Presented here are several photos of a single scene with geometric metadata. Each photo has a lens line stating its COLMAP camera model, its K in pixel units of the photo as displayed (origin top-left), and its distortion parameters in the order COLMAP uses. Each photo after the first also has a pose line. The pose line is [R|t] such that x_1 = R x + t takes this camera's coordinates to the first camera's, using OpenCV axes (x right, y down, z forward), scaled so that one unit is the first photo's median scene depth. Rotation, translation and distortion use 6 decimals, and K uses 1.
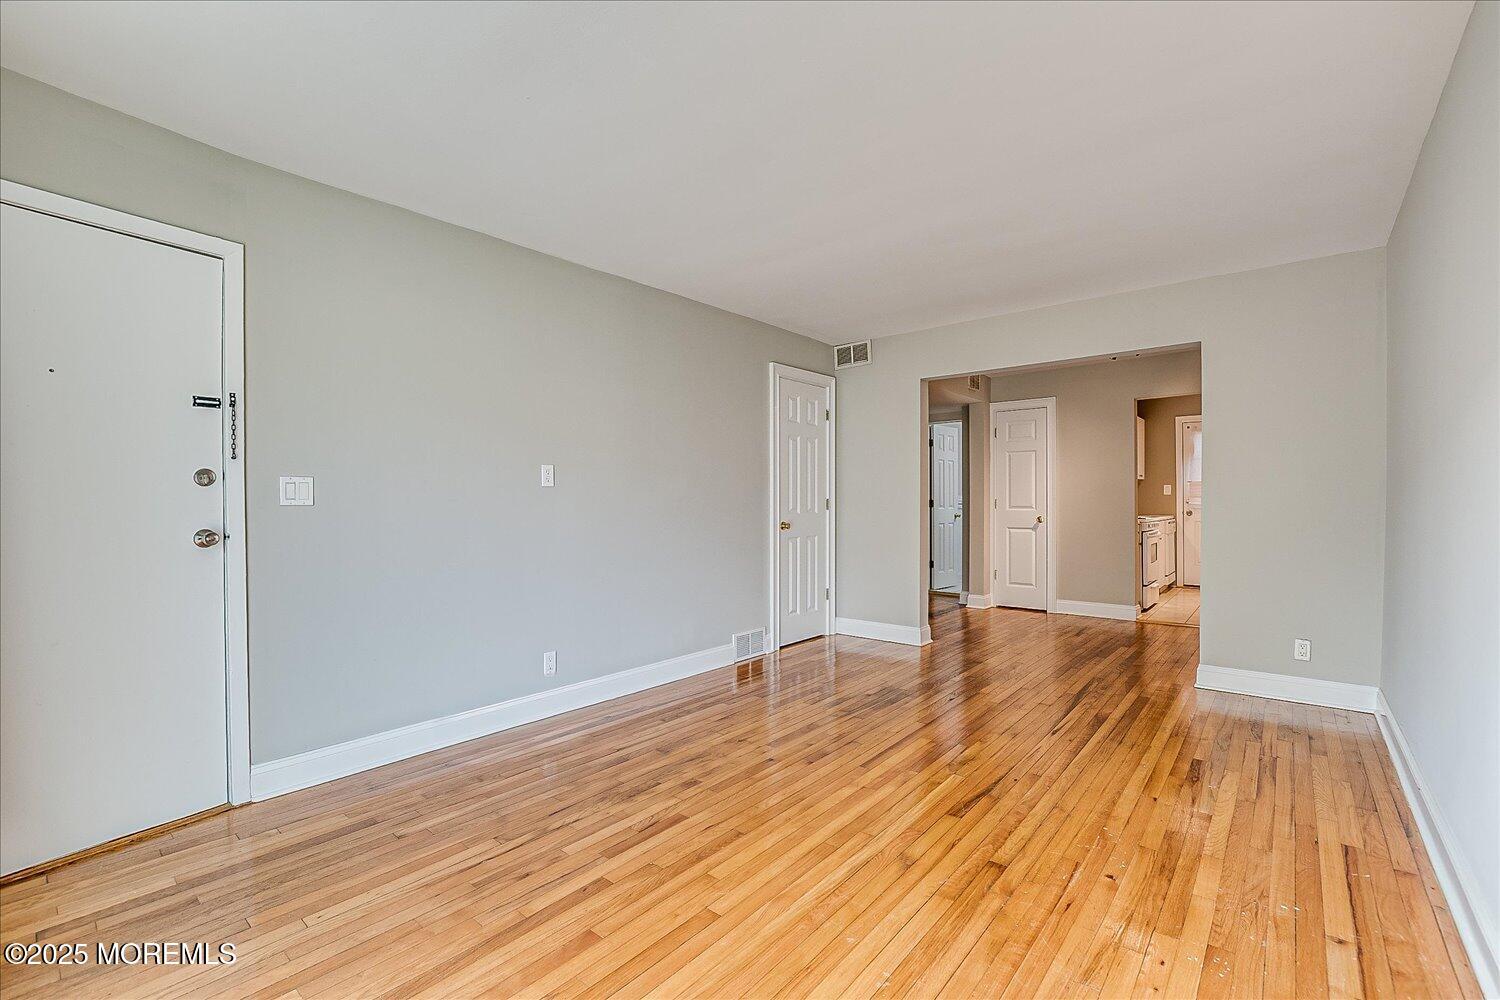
lens RADIAL K [[654.0, 0, 744.2], [0, 654.0, 504.9], [0, 0, 1]] dist [-0.024889, 0.001789]
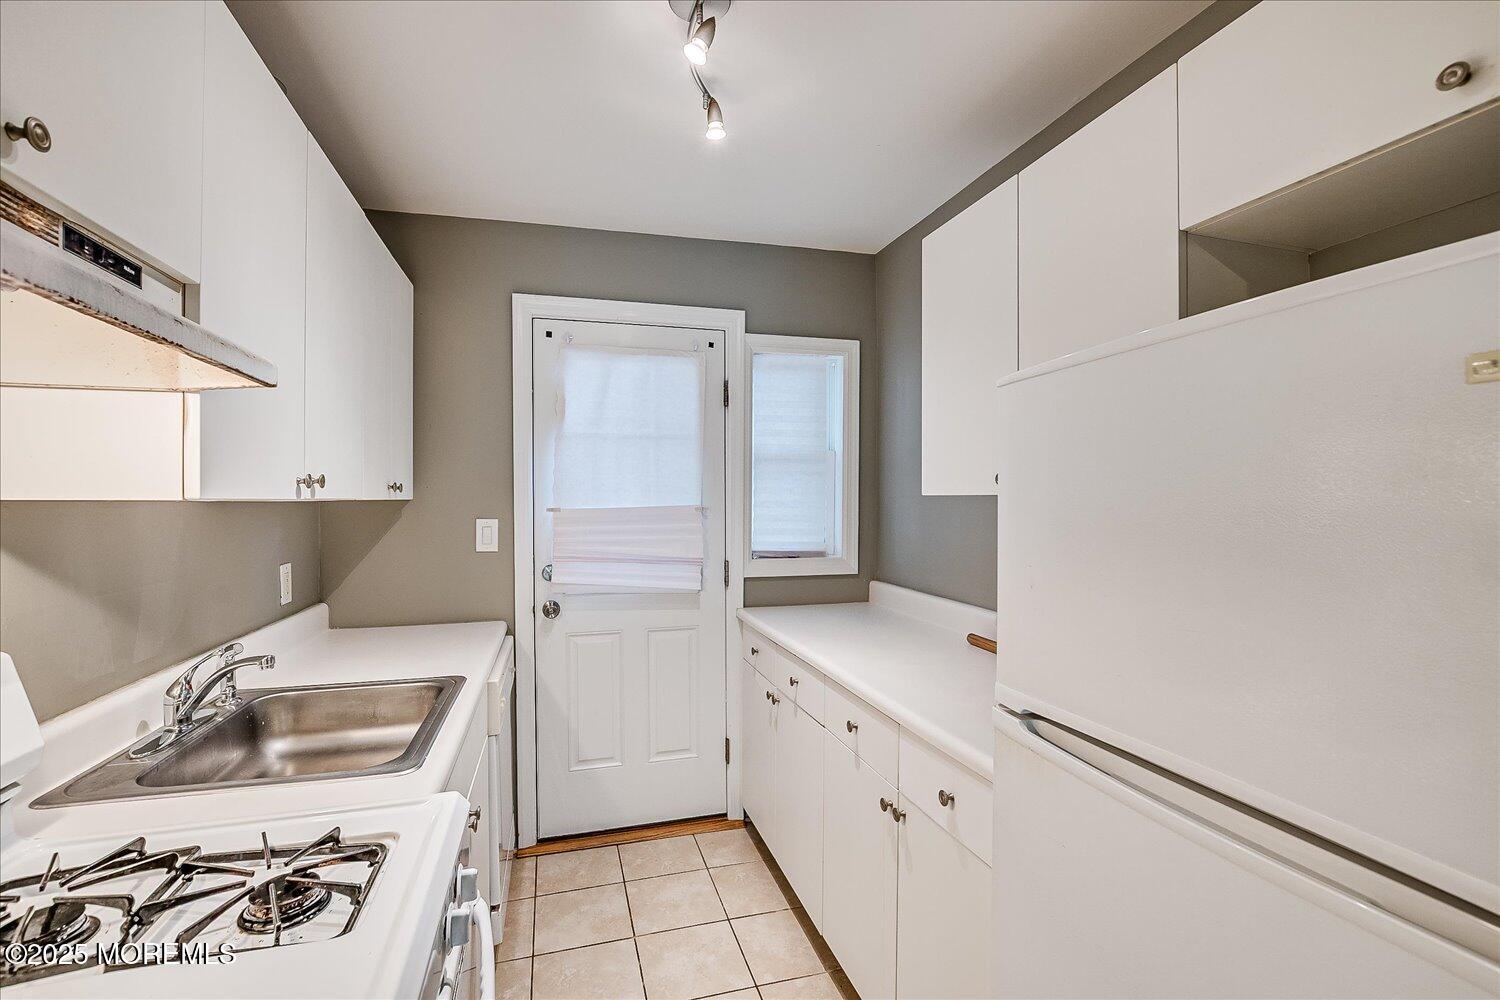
lens RADIAL K [[654.0, 0, 743.2], [0, 654.0, 503.3], [0, 0, 1]] dist [-0.024889, 0.001789]
pose [[0.554109, -0.004593, 0.832431, 0.980648], [0.000819, 0.999987, 0.004972, -0.082300], [-0.832444, -0.002073, 0.554106, 1.536216]]
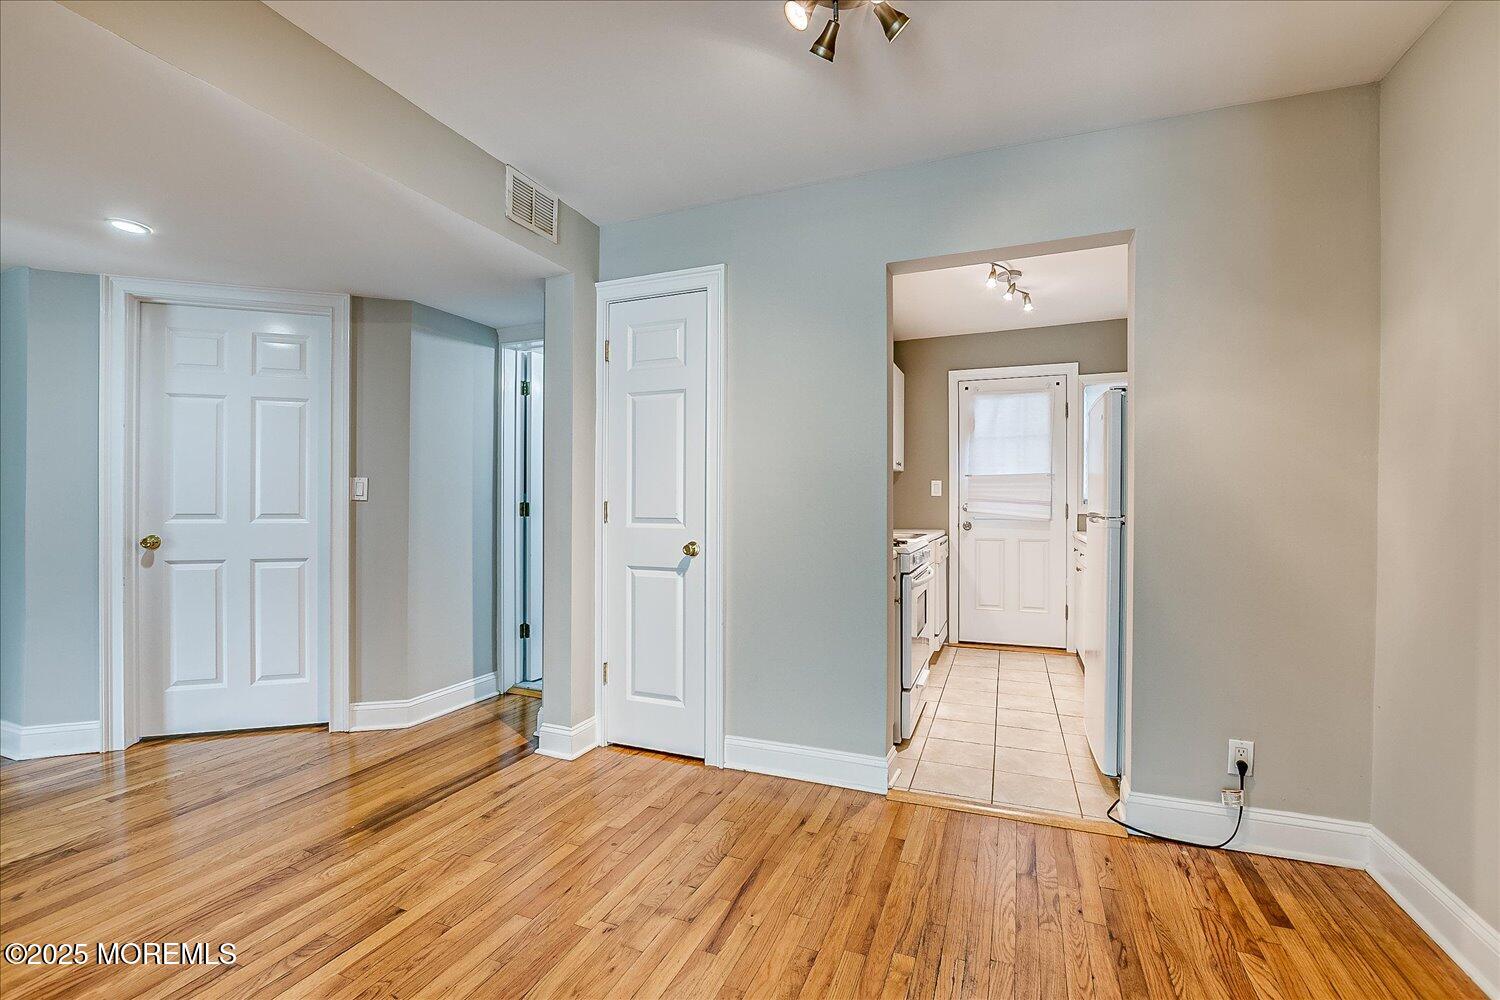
lens RADIAL K [[654.0, 0, 743.2], [0, 654.0, 503.3], [0, 0, 1]] dist [-0.024889, 0.001789]
pose [[0.949541, 0.006774, 0.313569, 0.588355], [-0.005679, 0.999974, -0.004404, -0.010681], [-0.313591, 0.002401, 0.949555, 0.967762]]
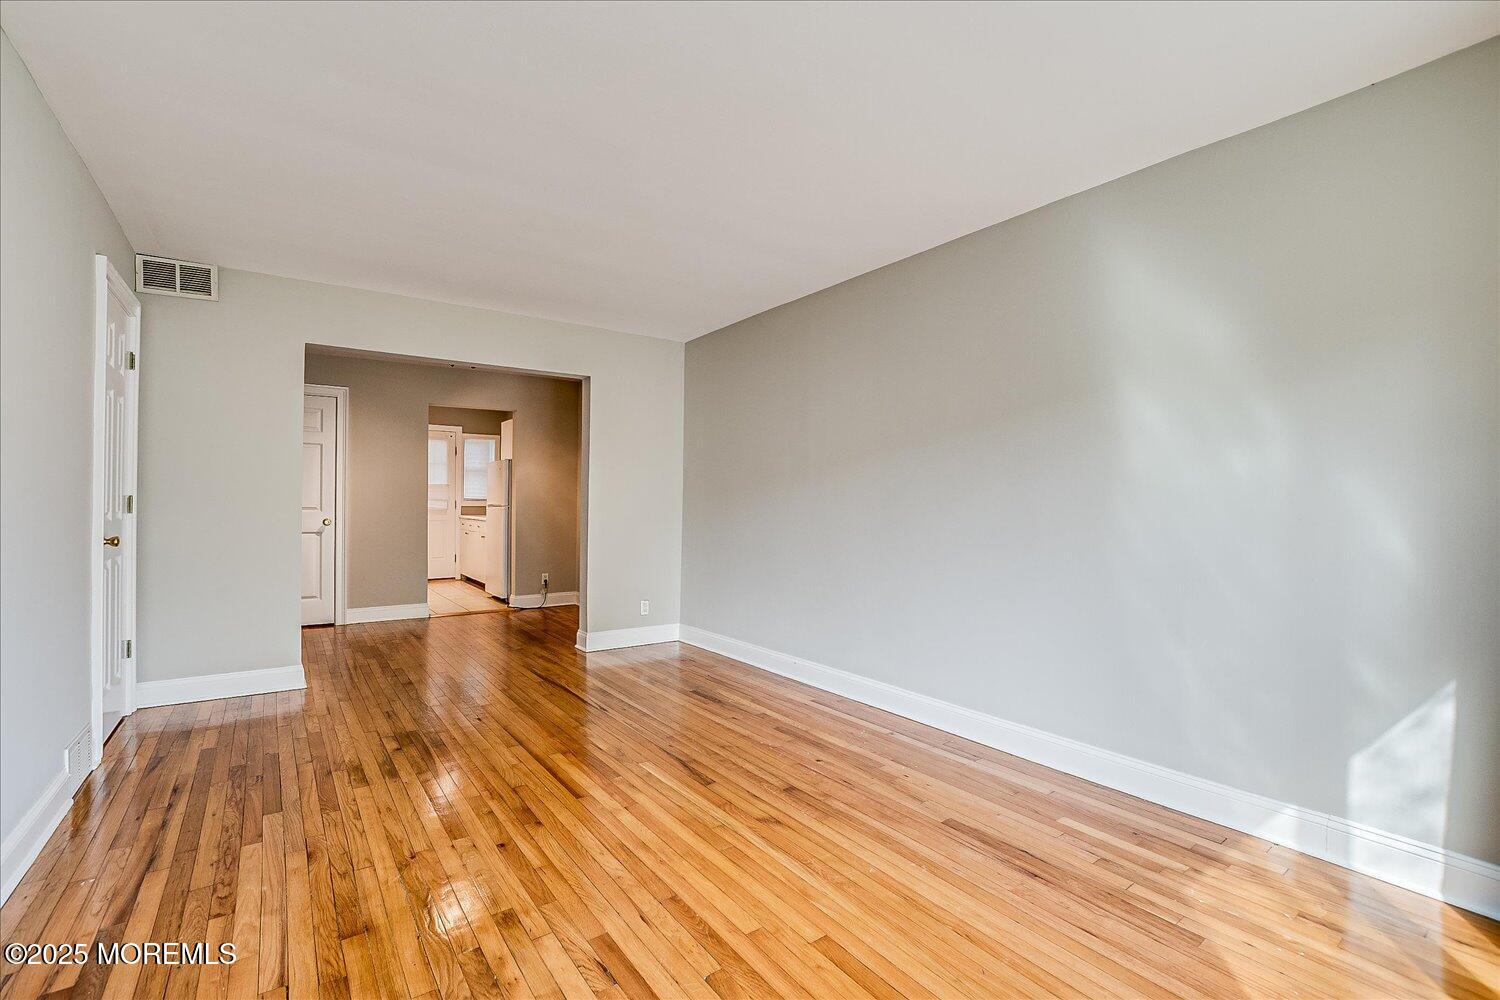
lens RADIAL K [[654.0, 0, 740.8], [0, 654.0, 501.0], [0, 0, 1]] dist [-0.024889, 0.001789]
pose [[0.238489, 0.008813, 0.971105, -0.451834], [-0.002035, 0.999961, -0.008575, 0.000386], [-0.971143, 0.000069, 0.238498, 0.404169]]
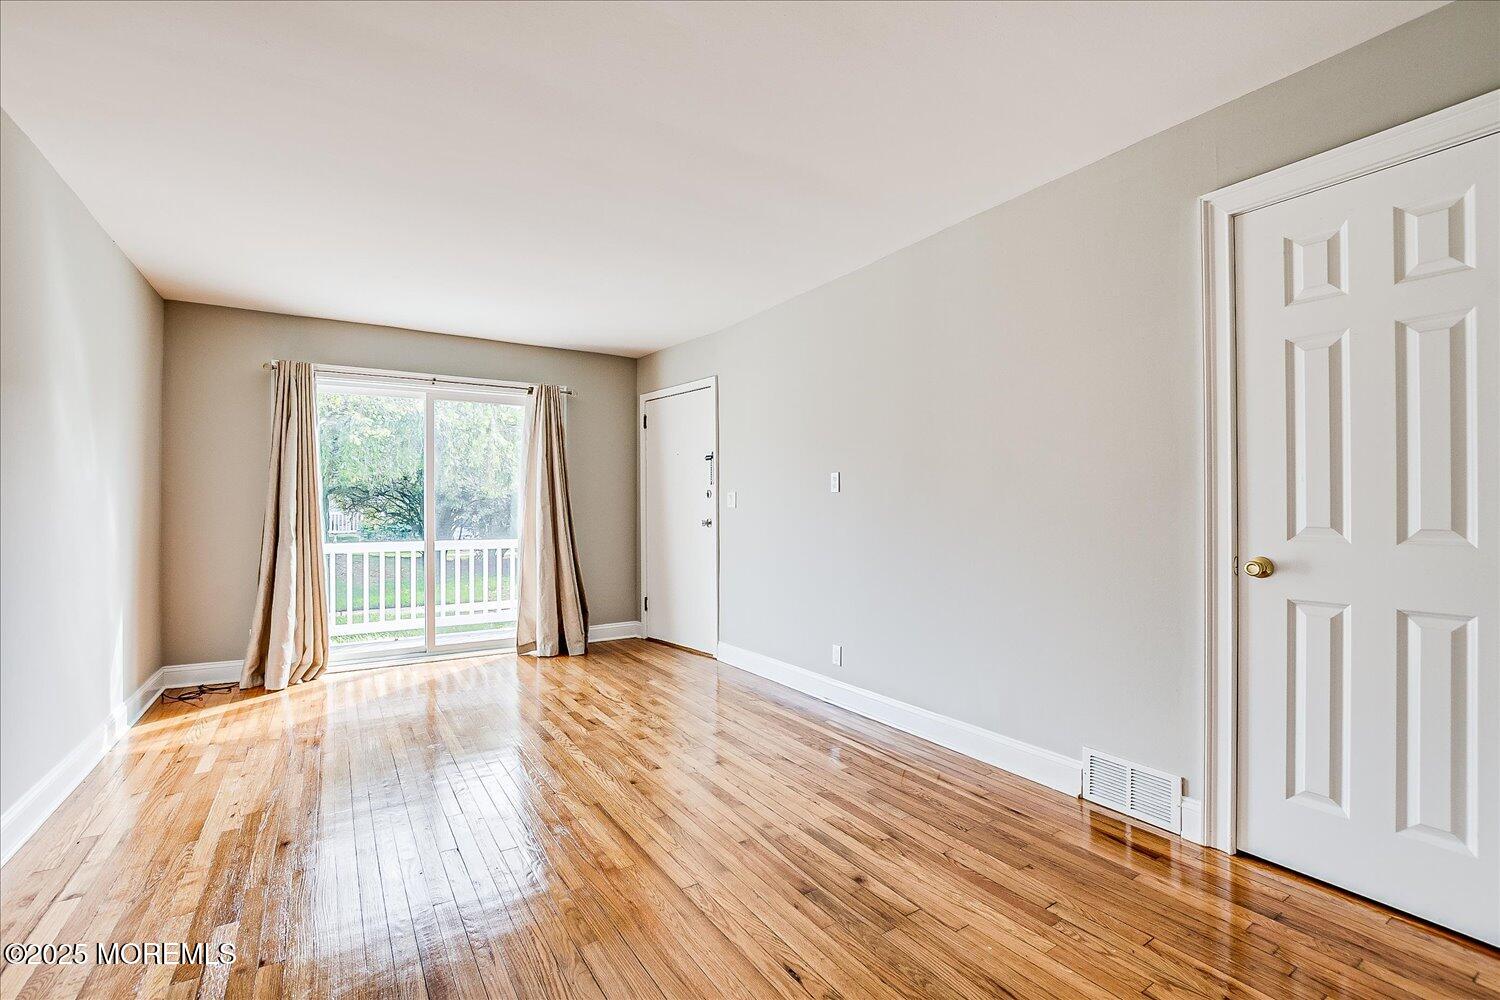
lens RADIAL K [[654.0, 0, 740.5], [0, 654.0, 501.4], [0, 0, 1]] dist [-0.024889, 0.001789]
pose [[-0.297069, 0.000290, -0.954856, 0.690355], [-0.001820, 0.999998, 0.000870, -0.011109], [0.954854, 0.001997, -0.297068, 1.029036]]
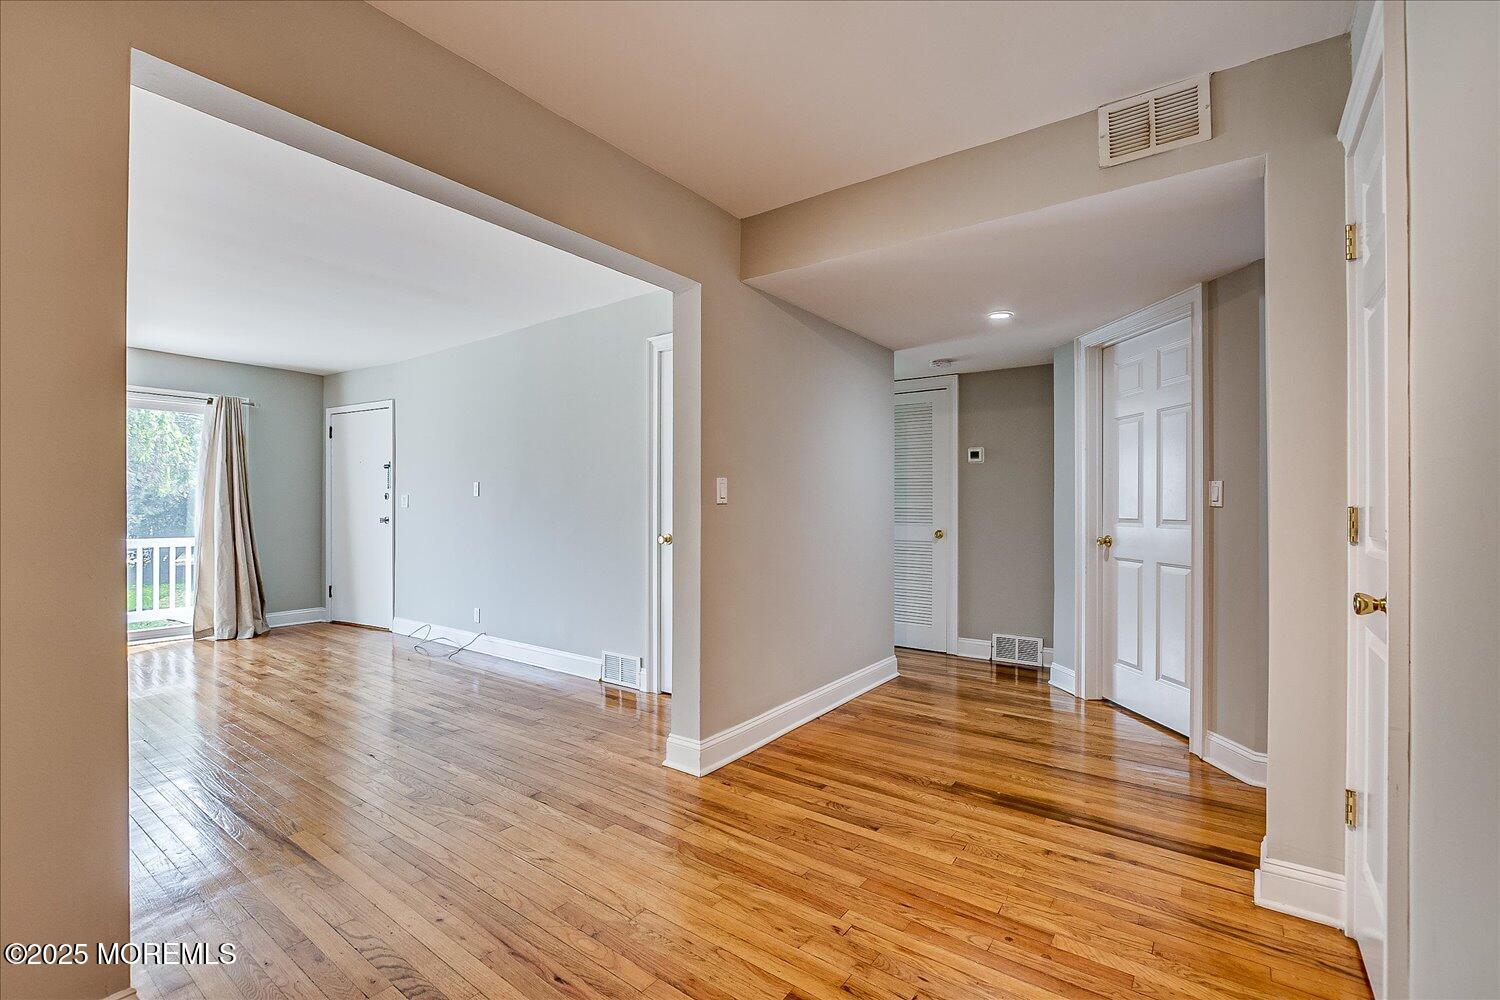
lens RADIAL K [[654.0, 0, 743.4], [0, 654.0, 504.1], [0, 0, 1]] dist [-0.024889, 0.001789]
pose [[0.074319, 0.000352, -0.997234, 1.075754], [-0.009240, 0.999957, -0.000335, -0.013041], [0.997192, 0.009239, 0.074320, 1.312924]]
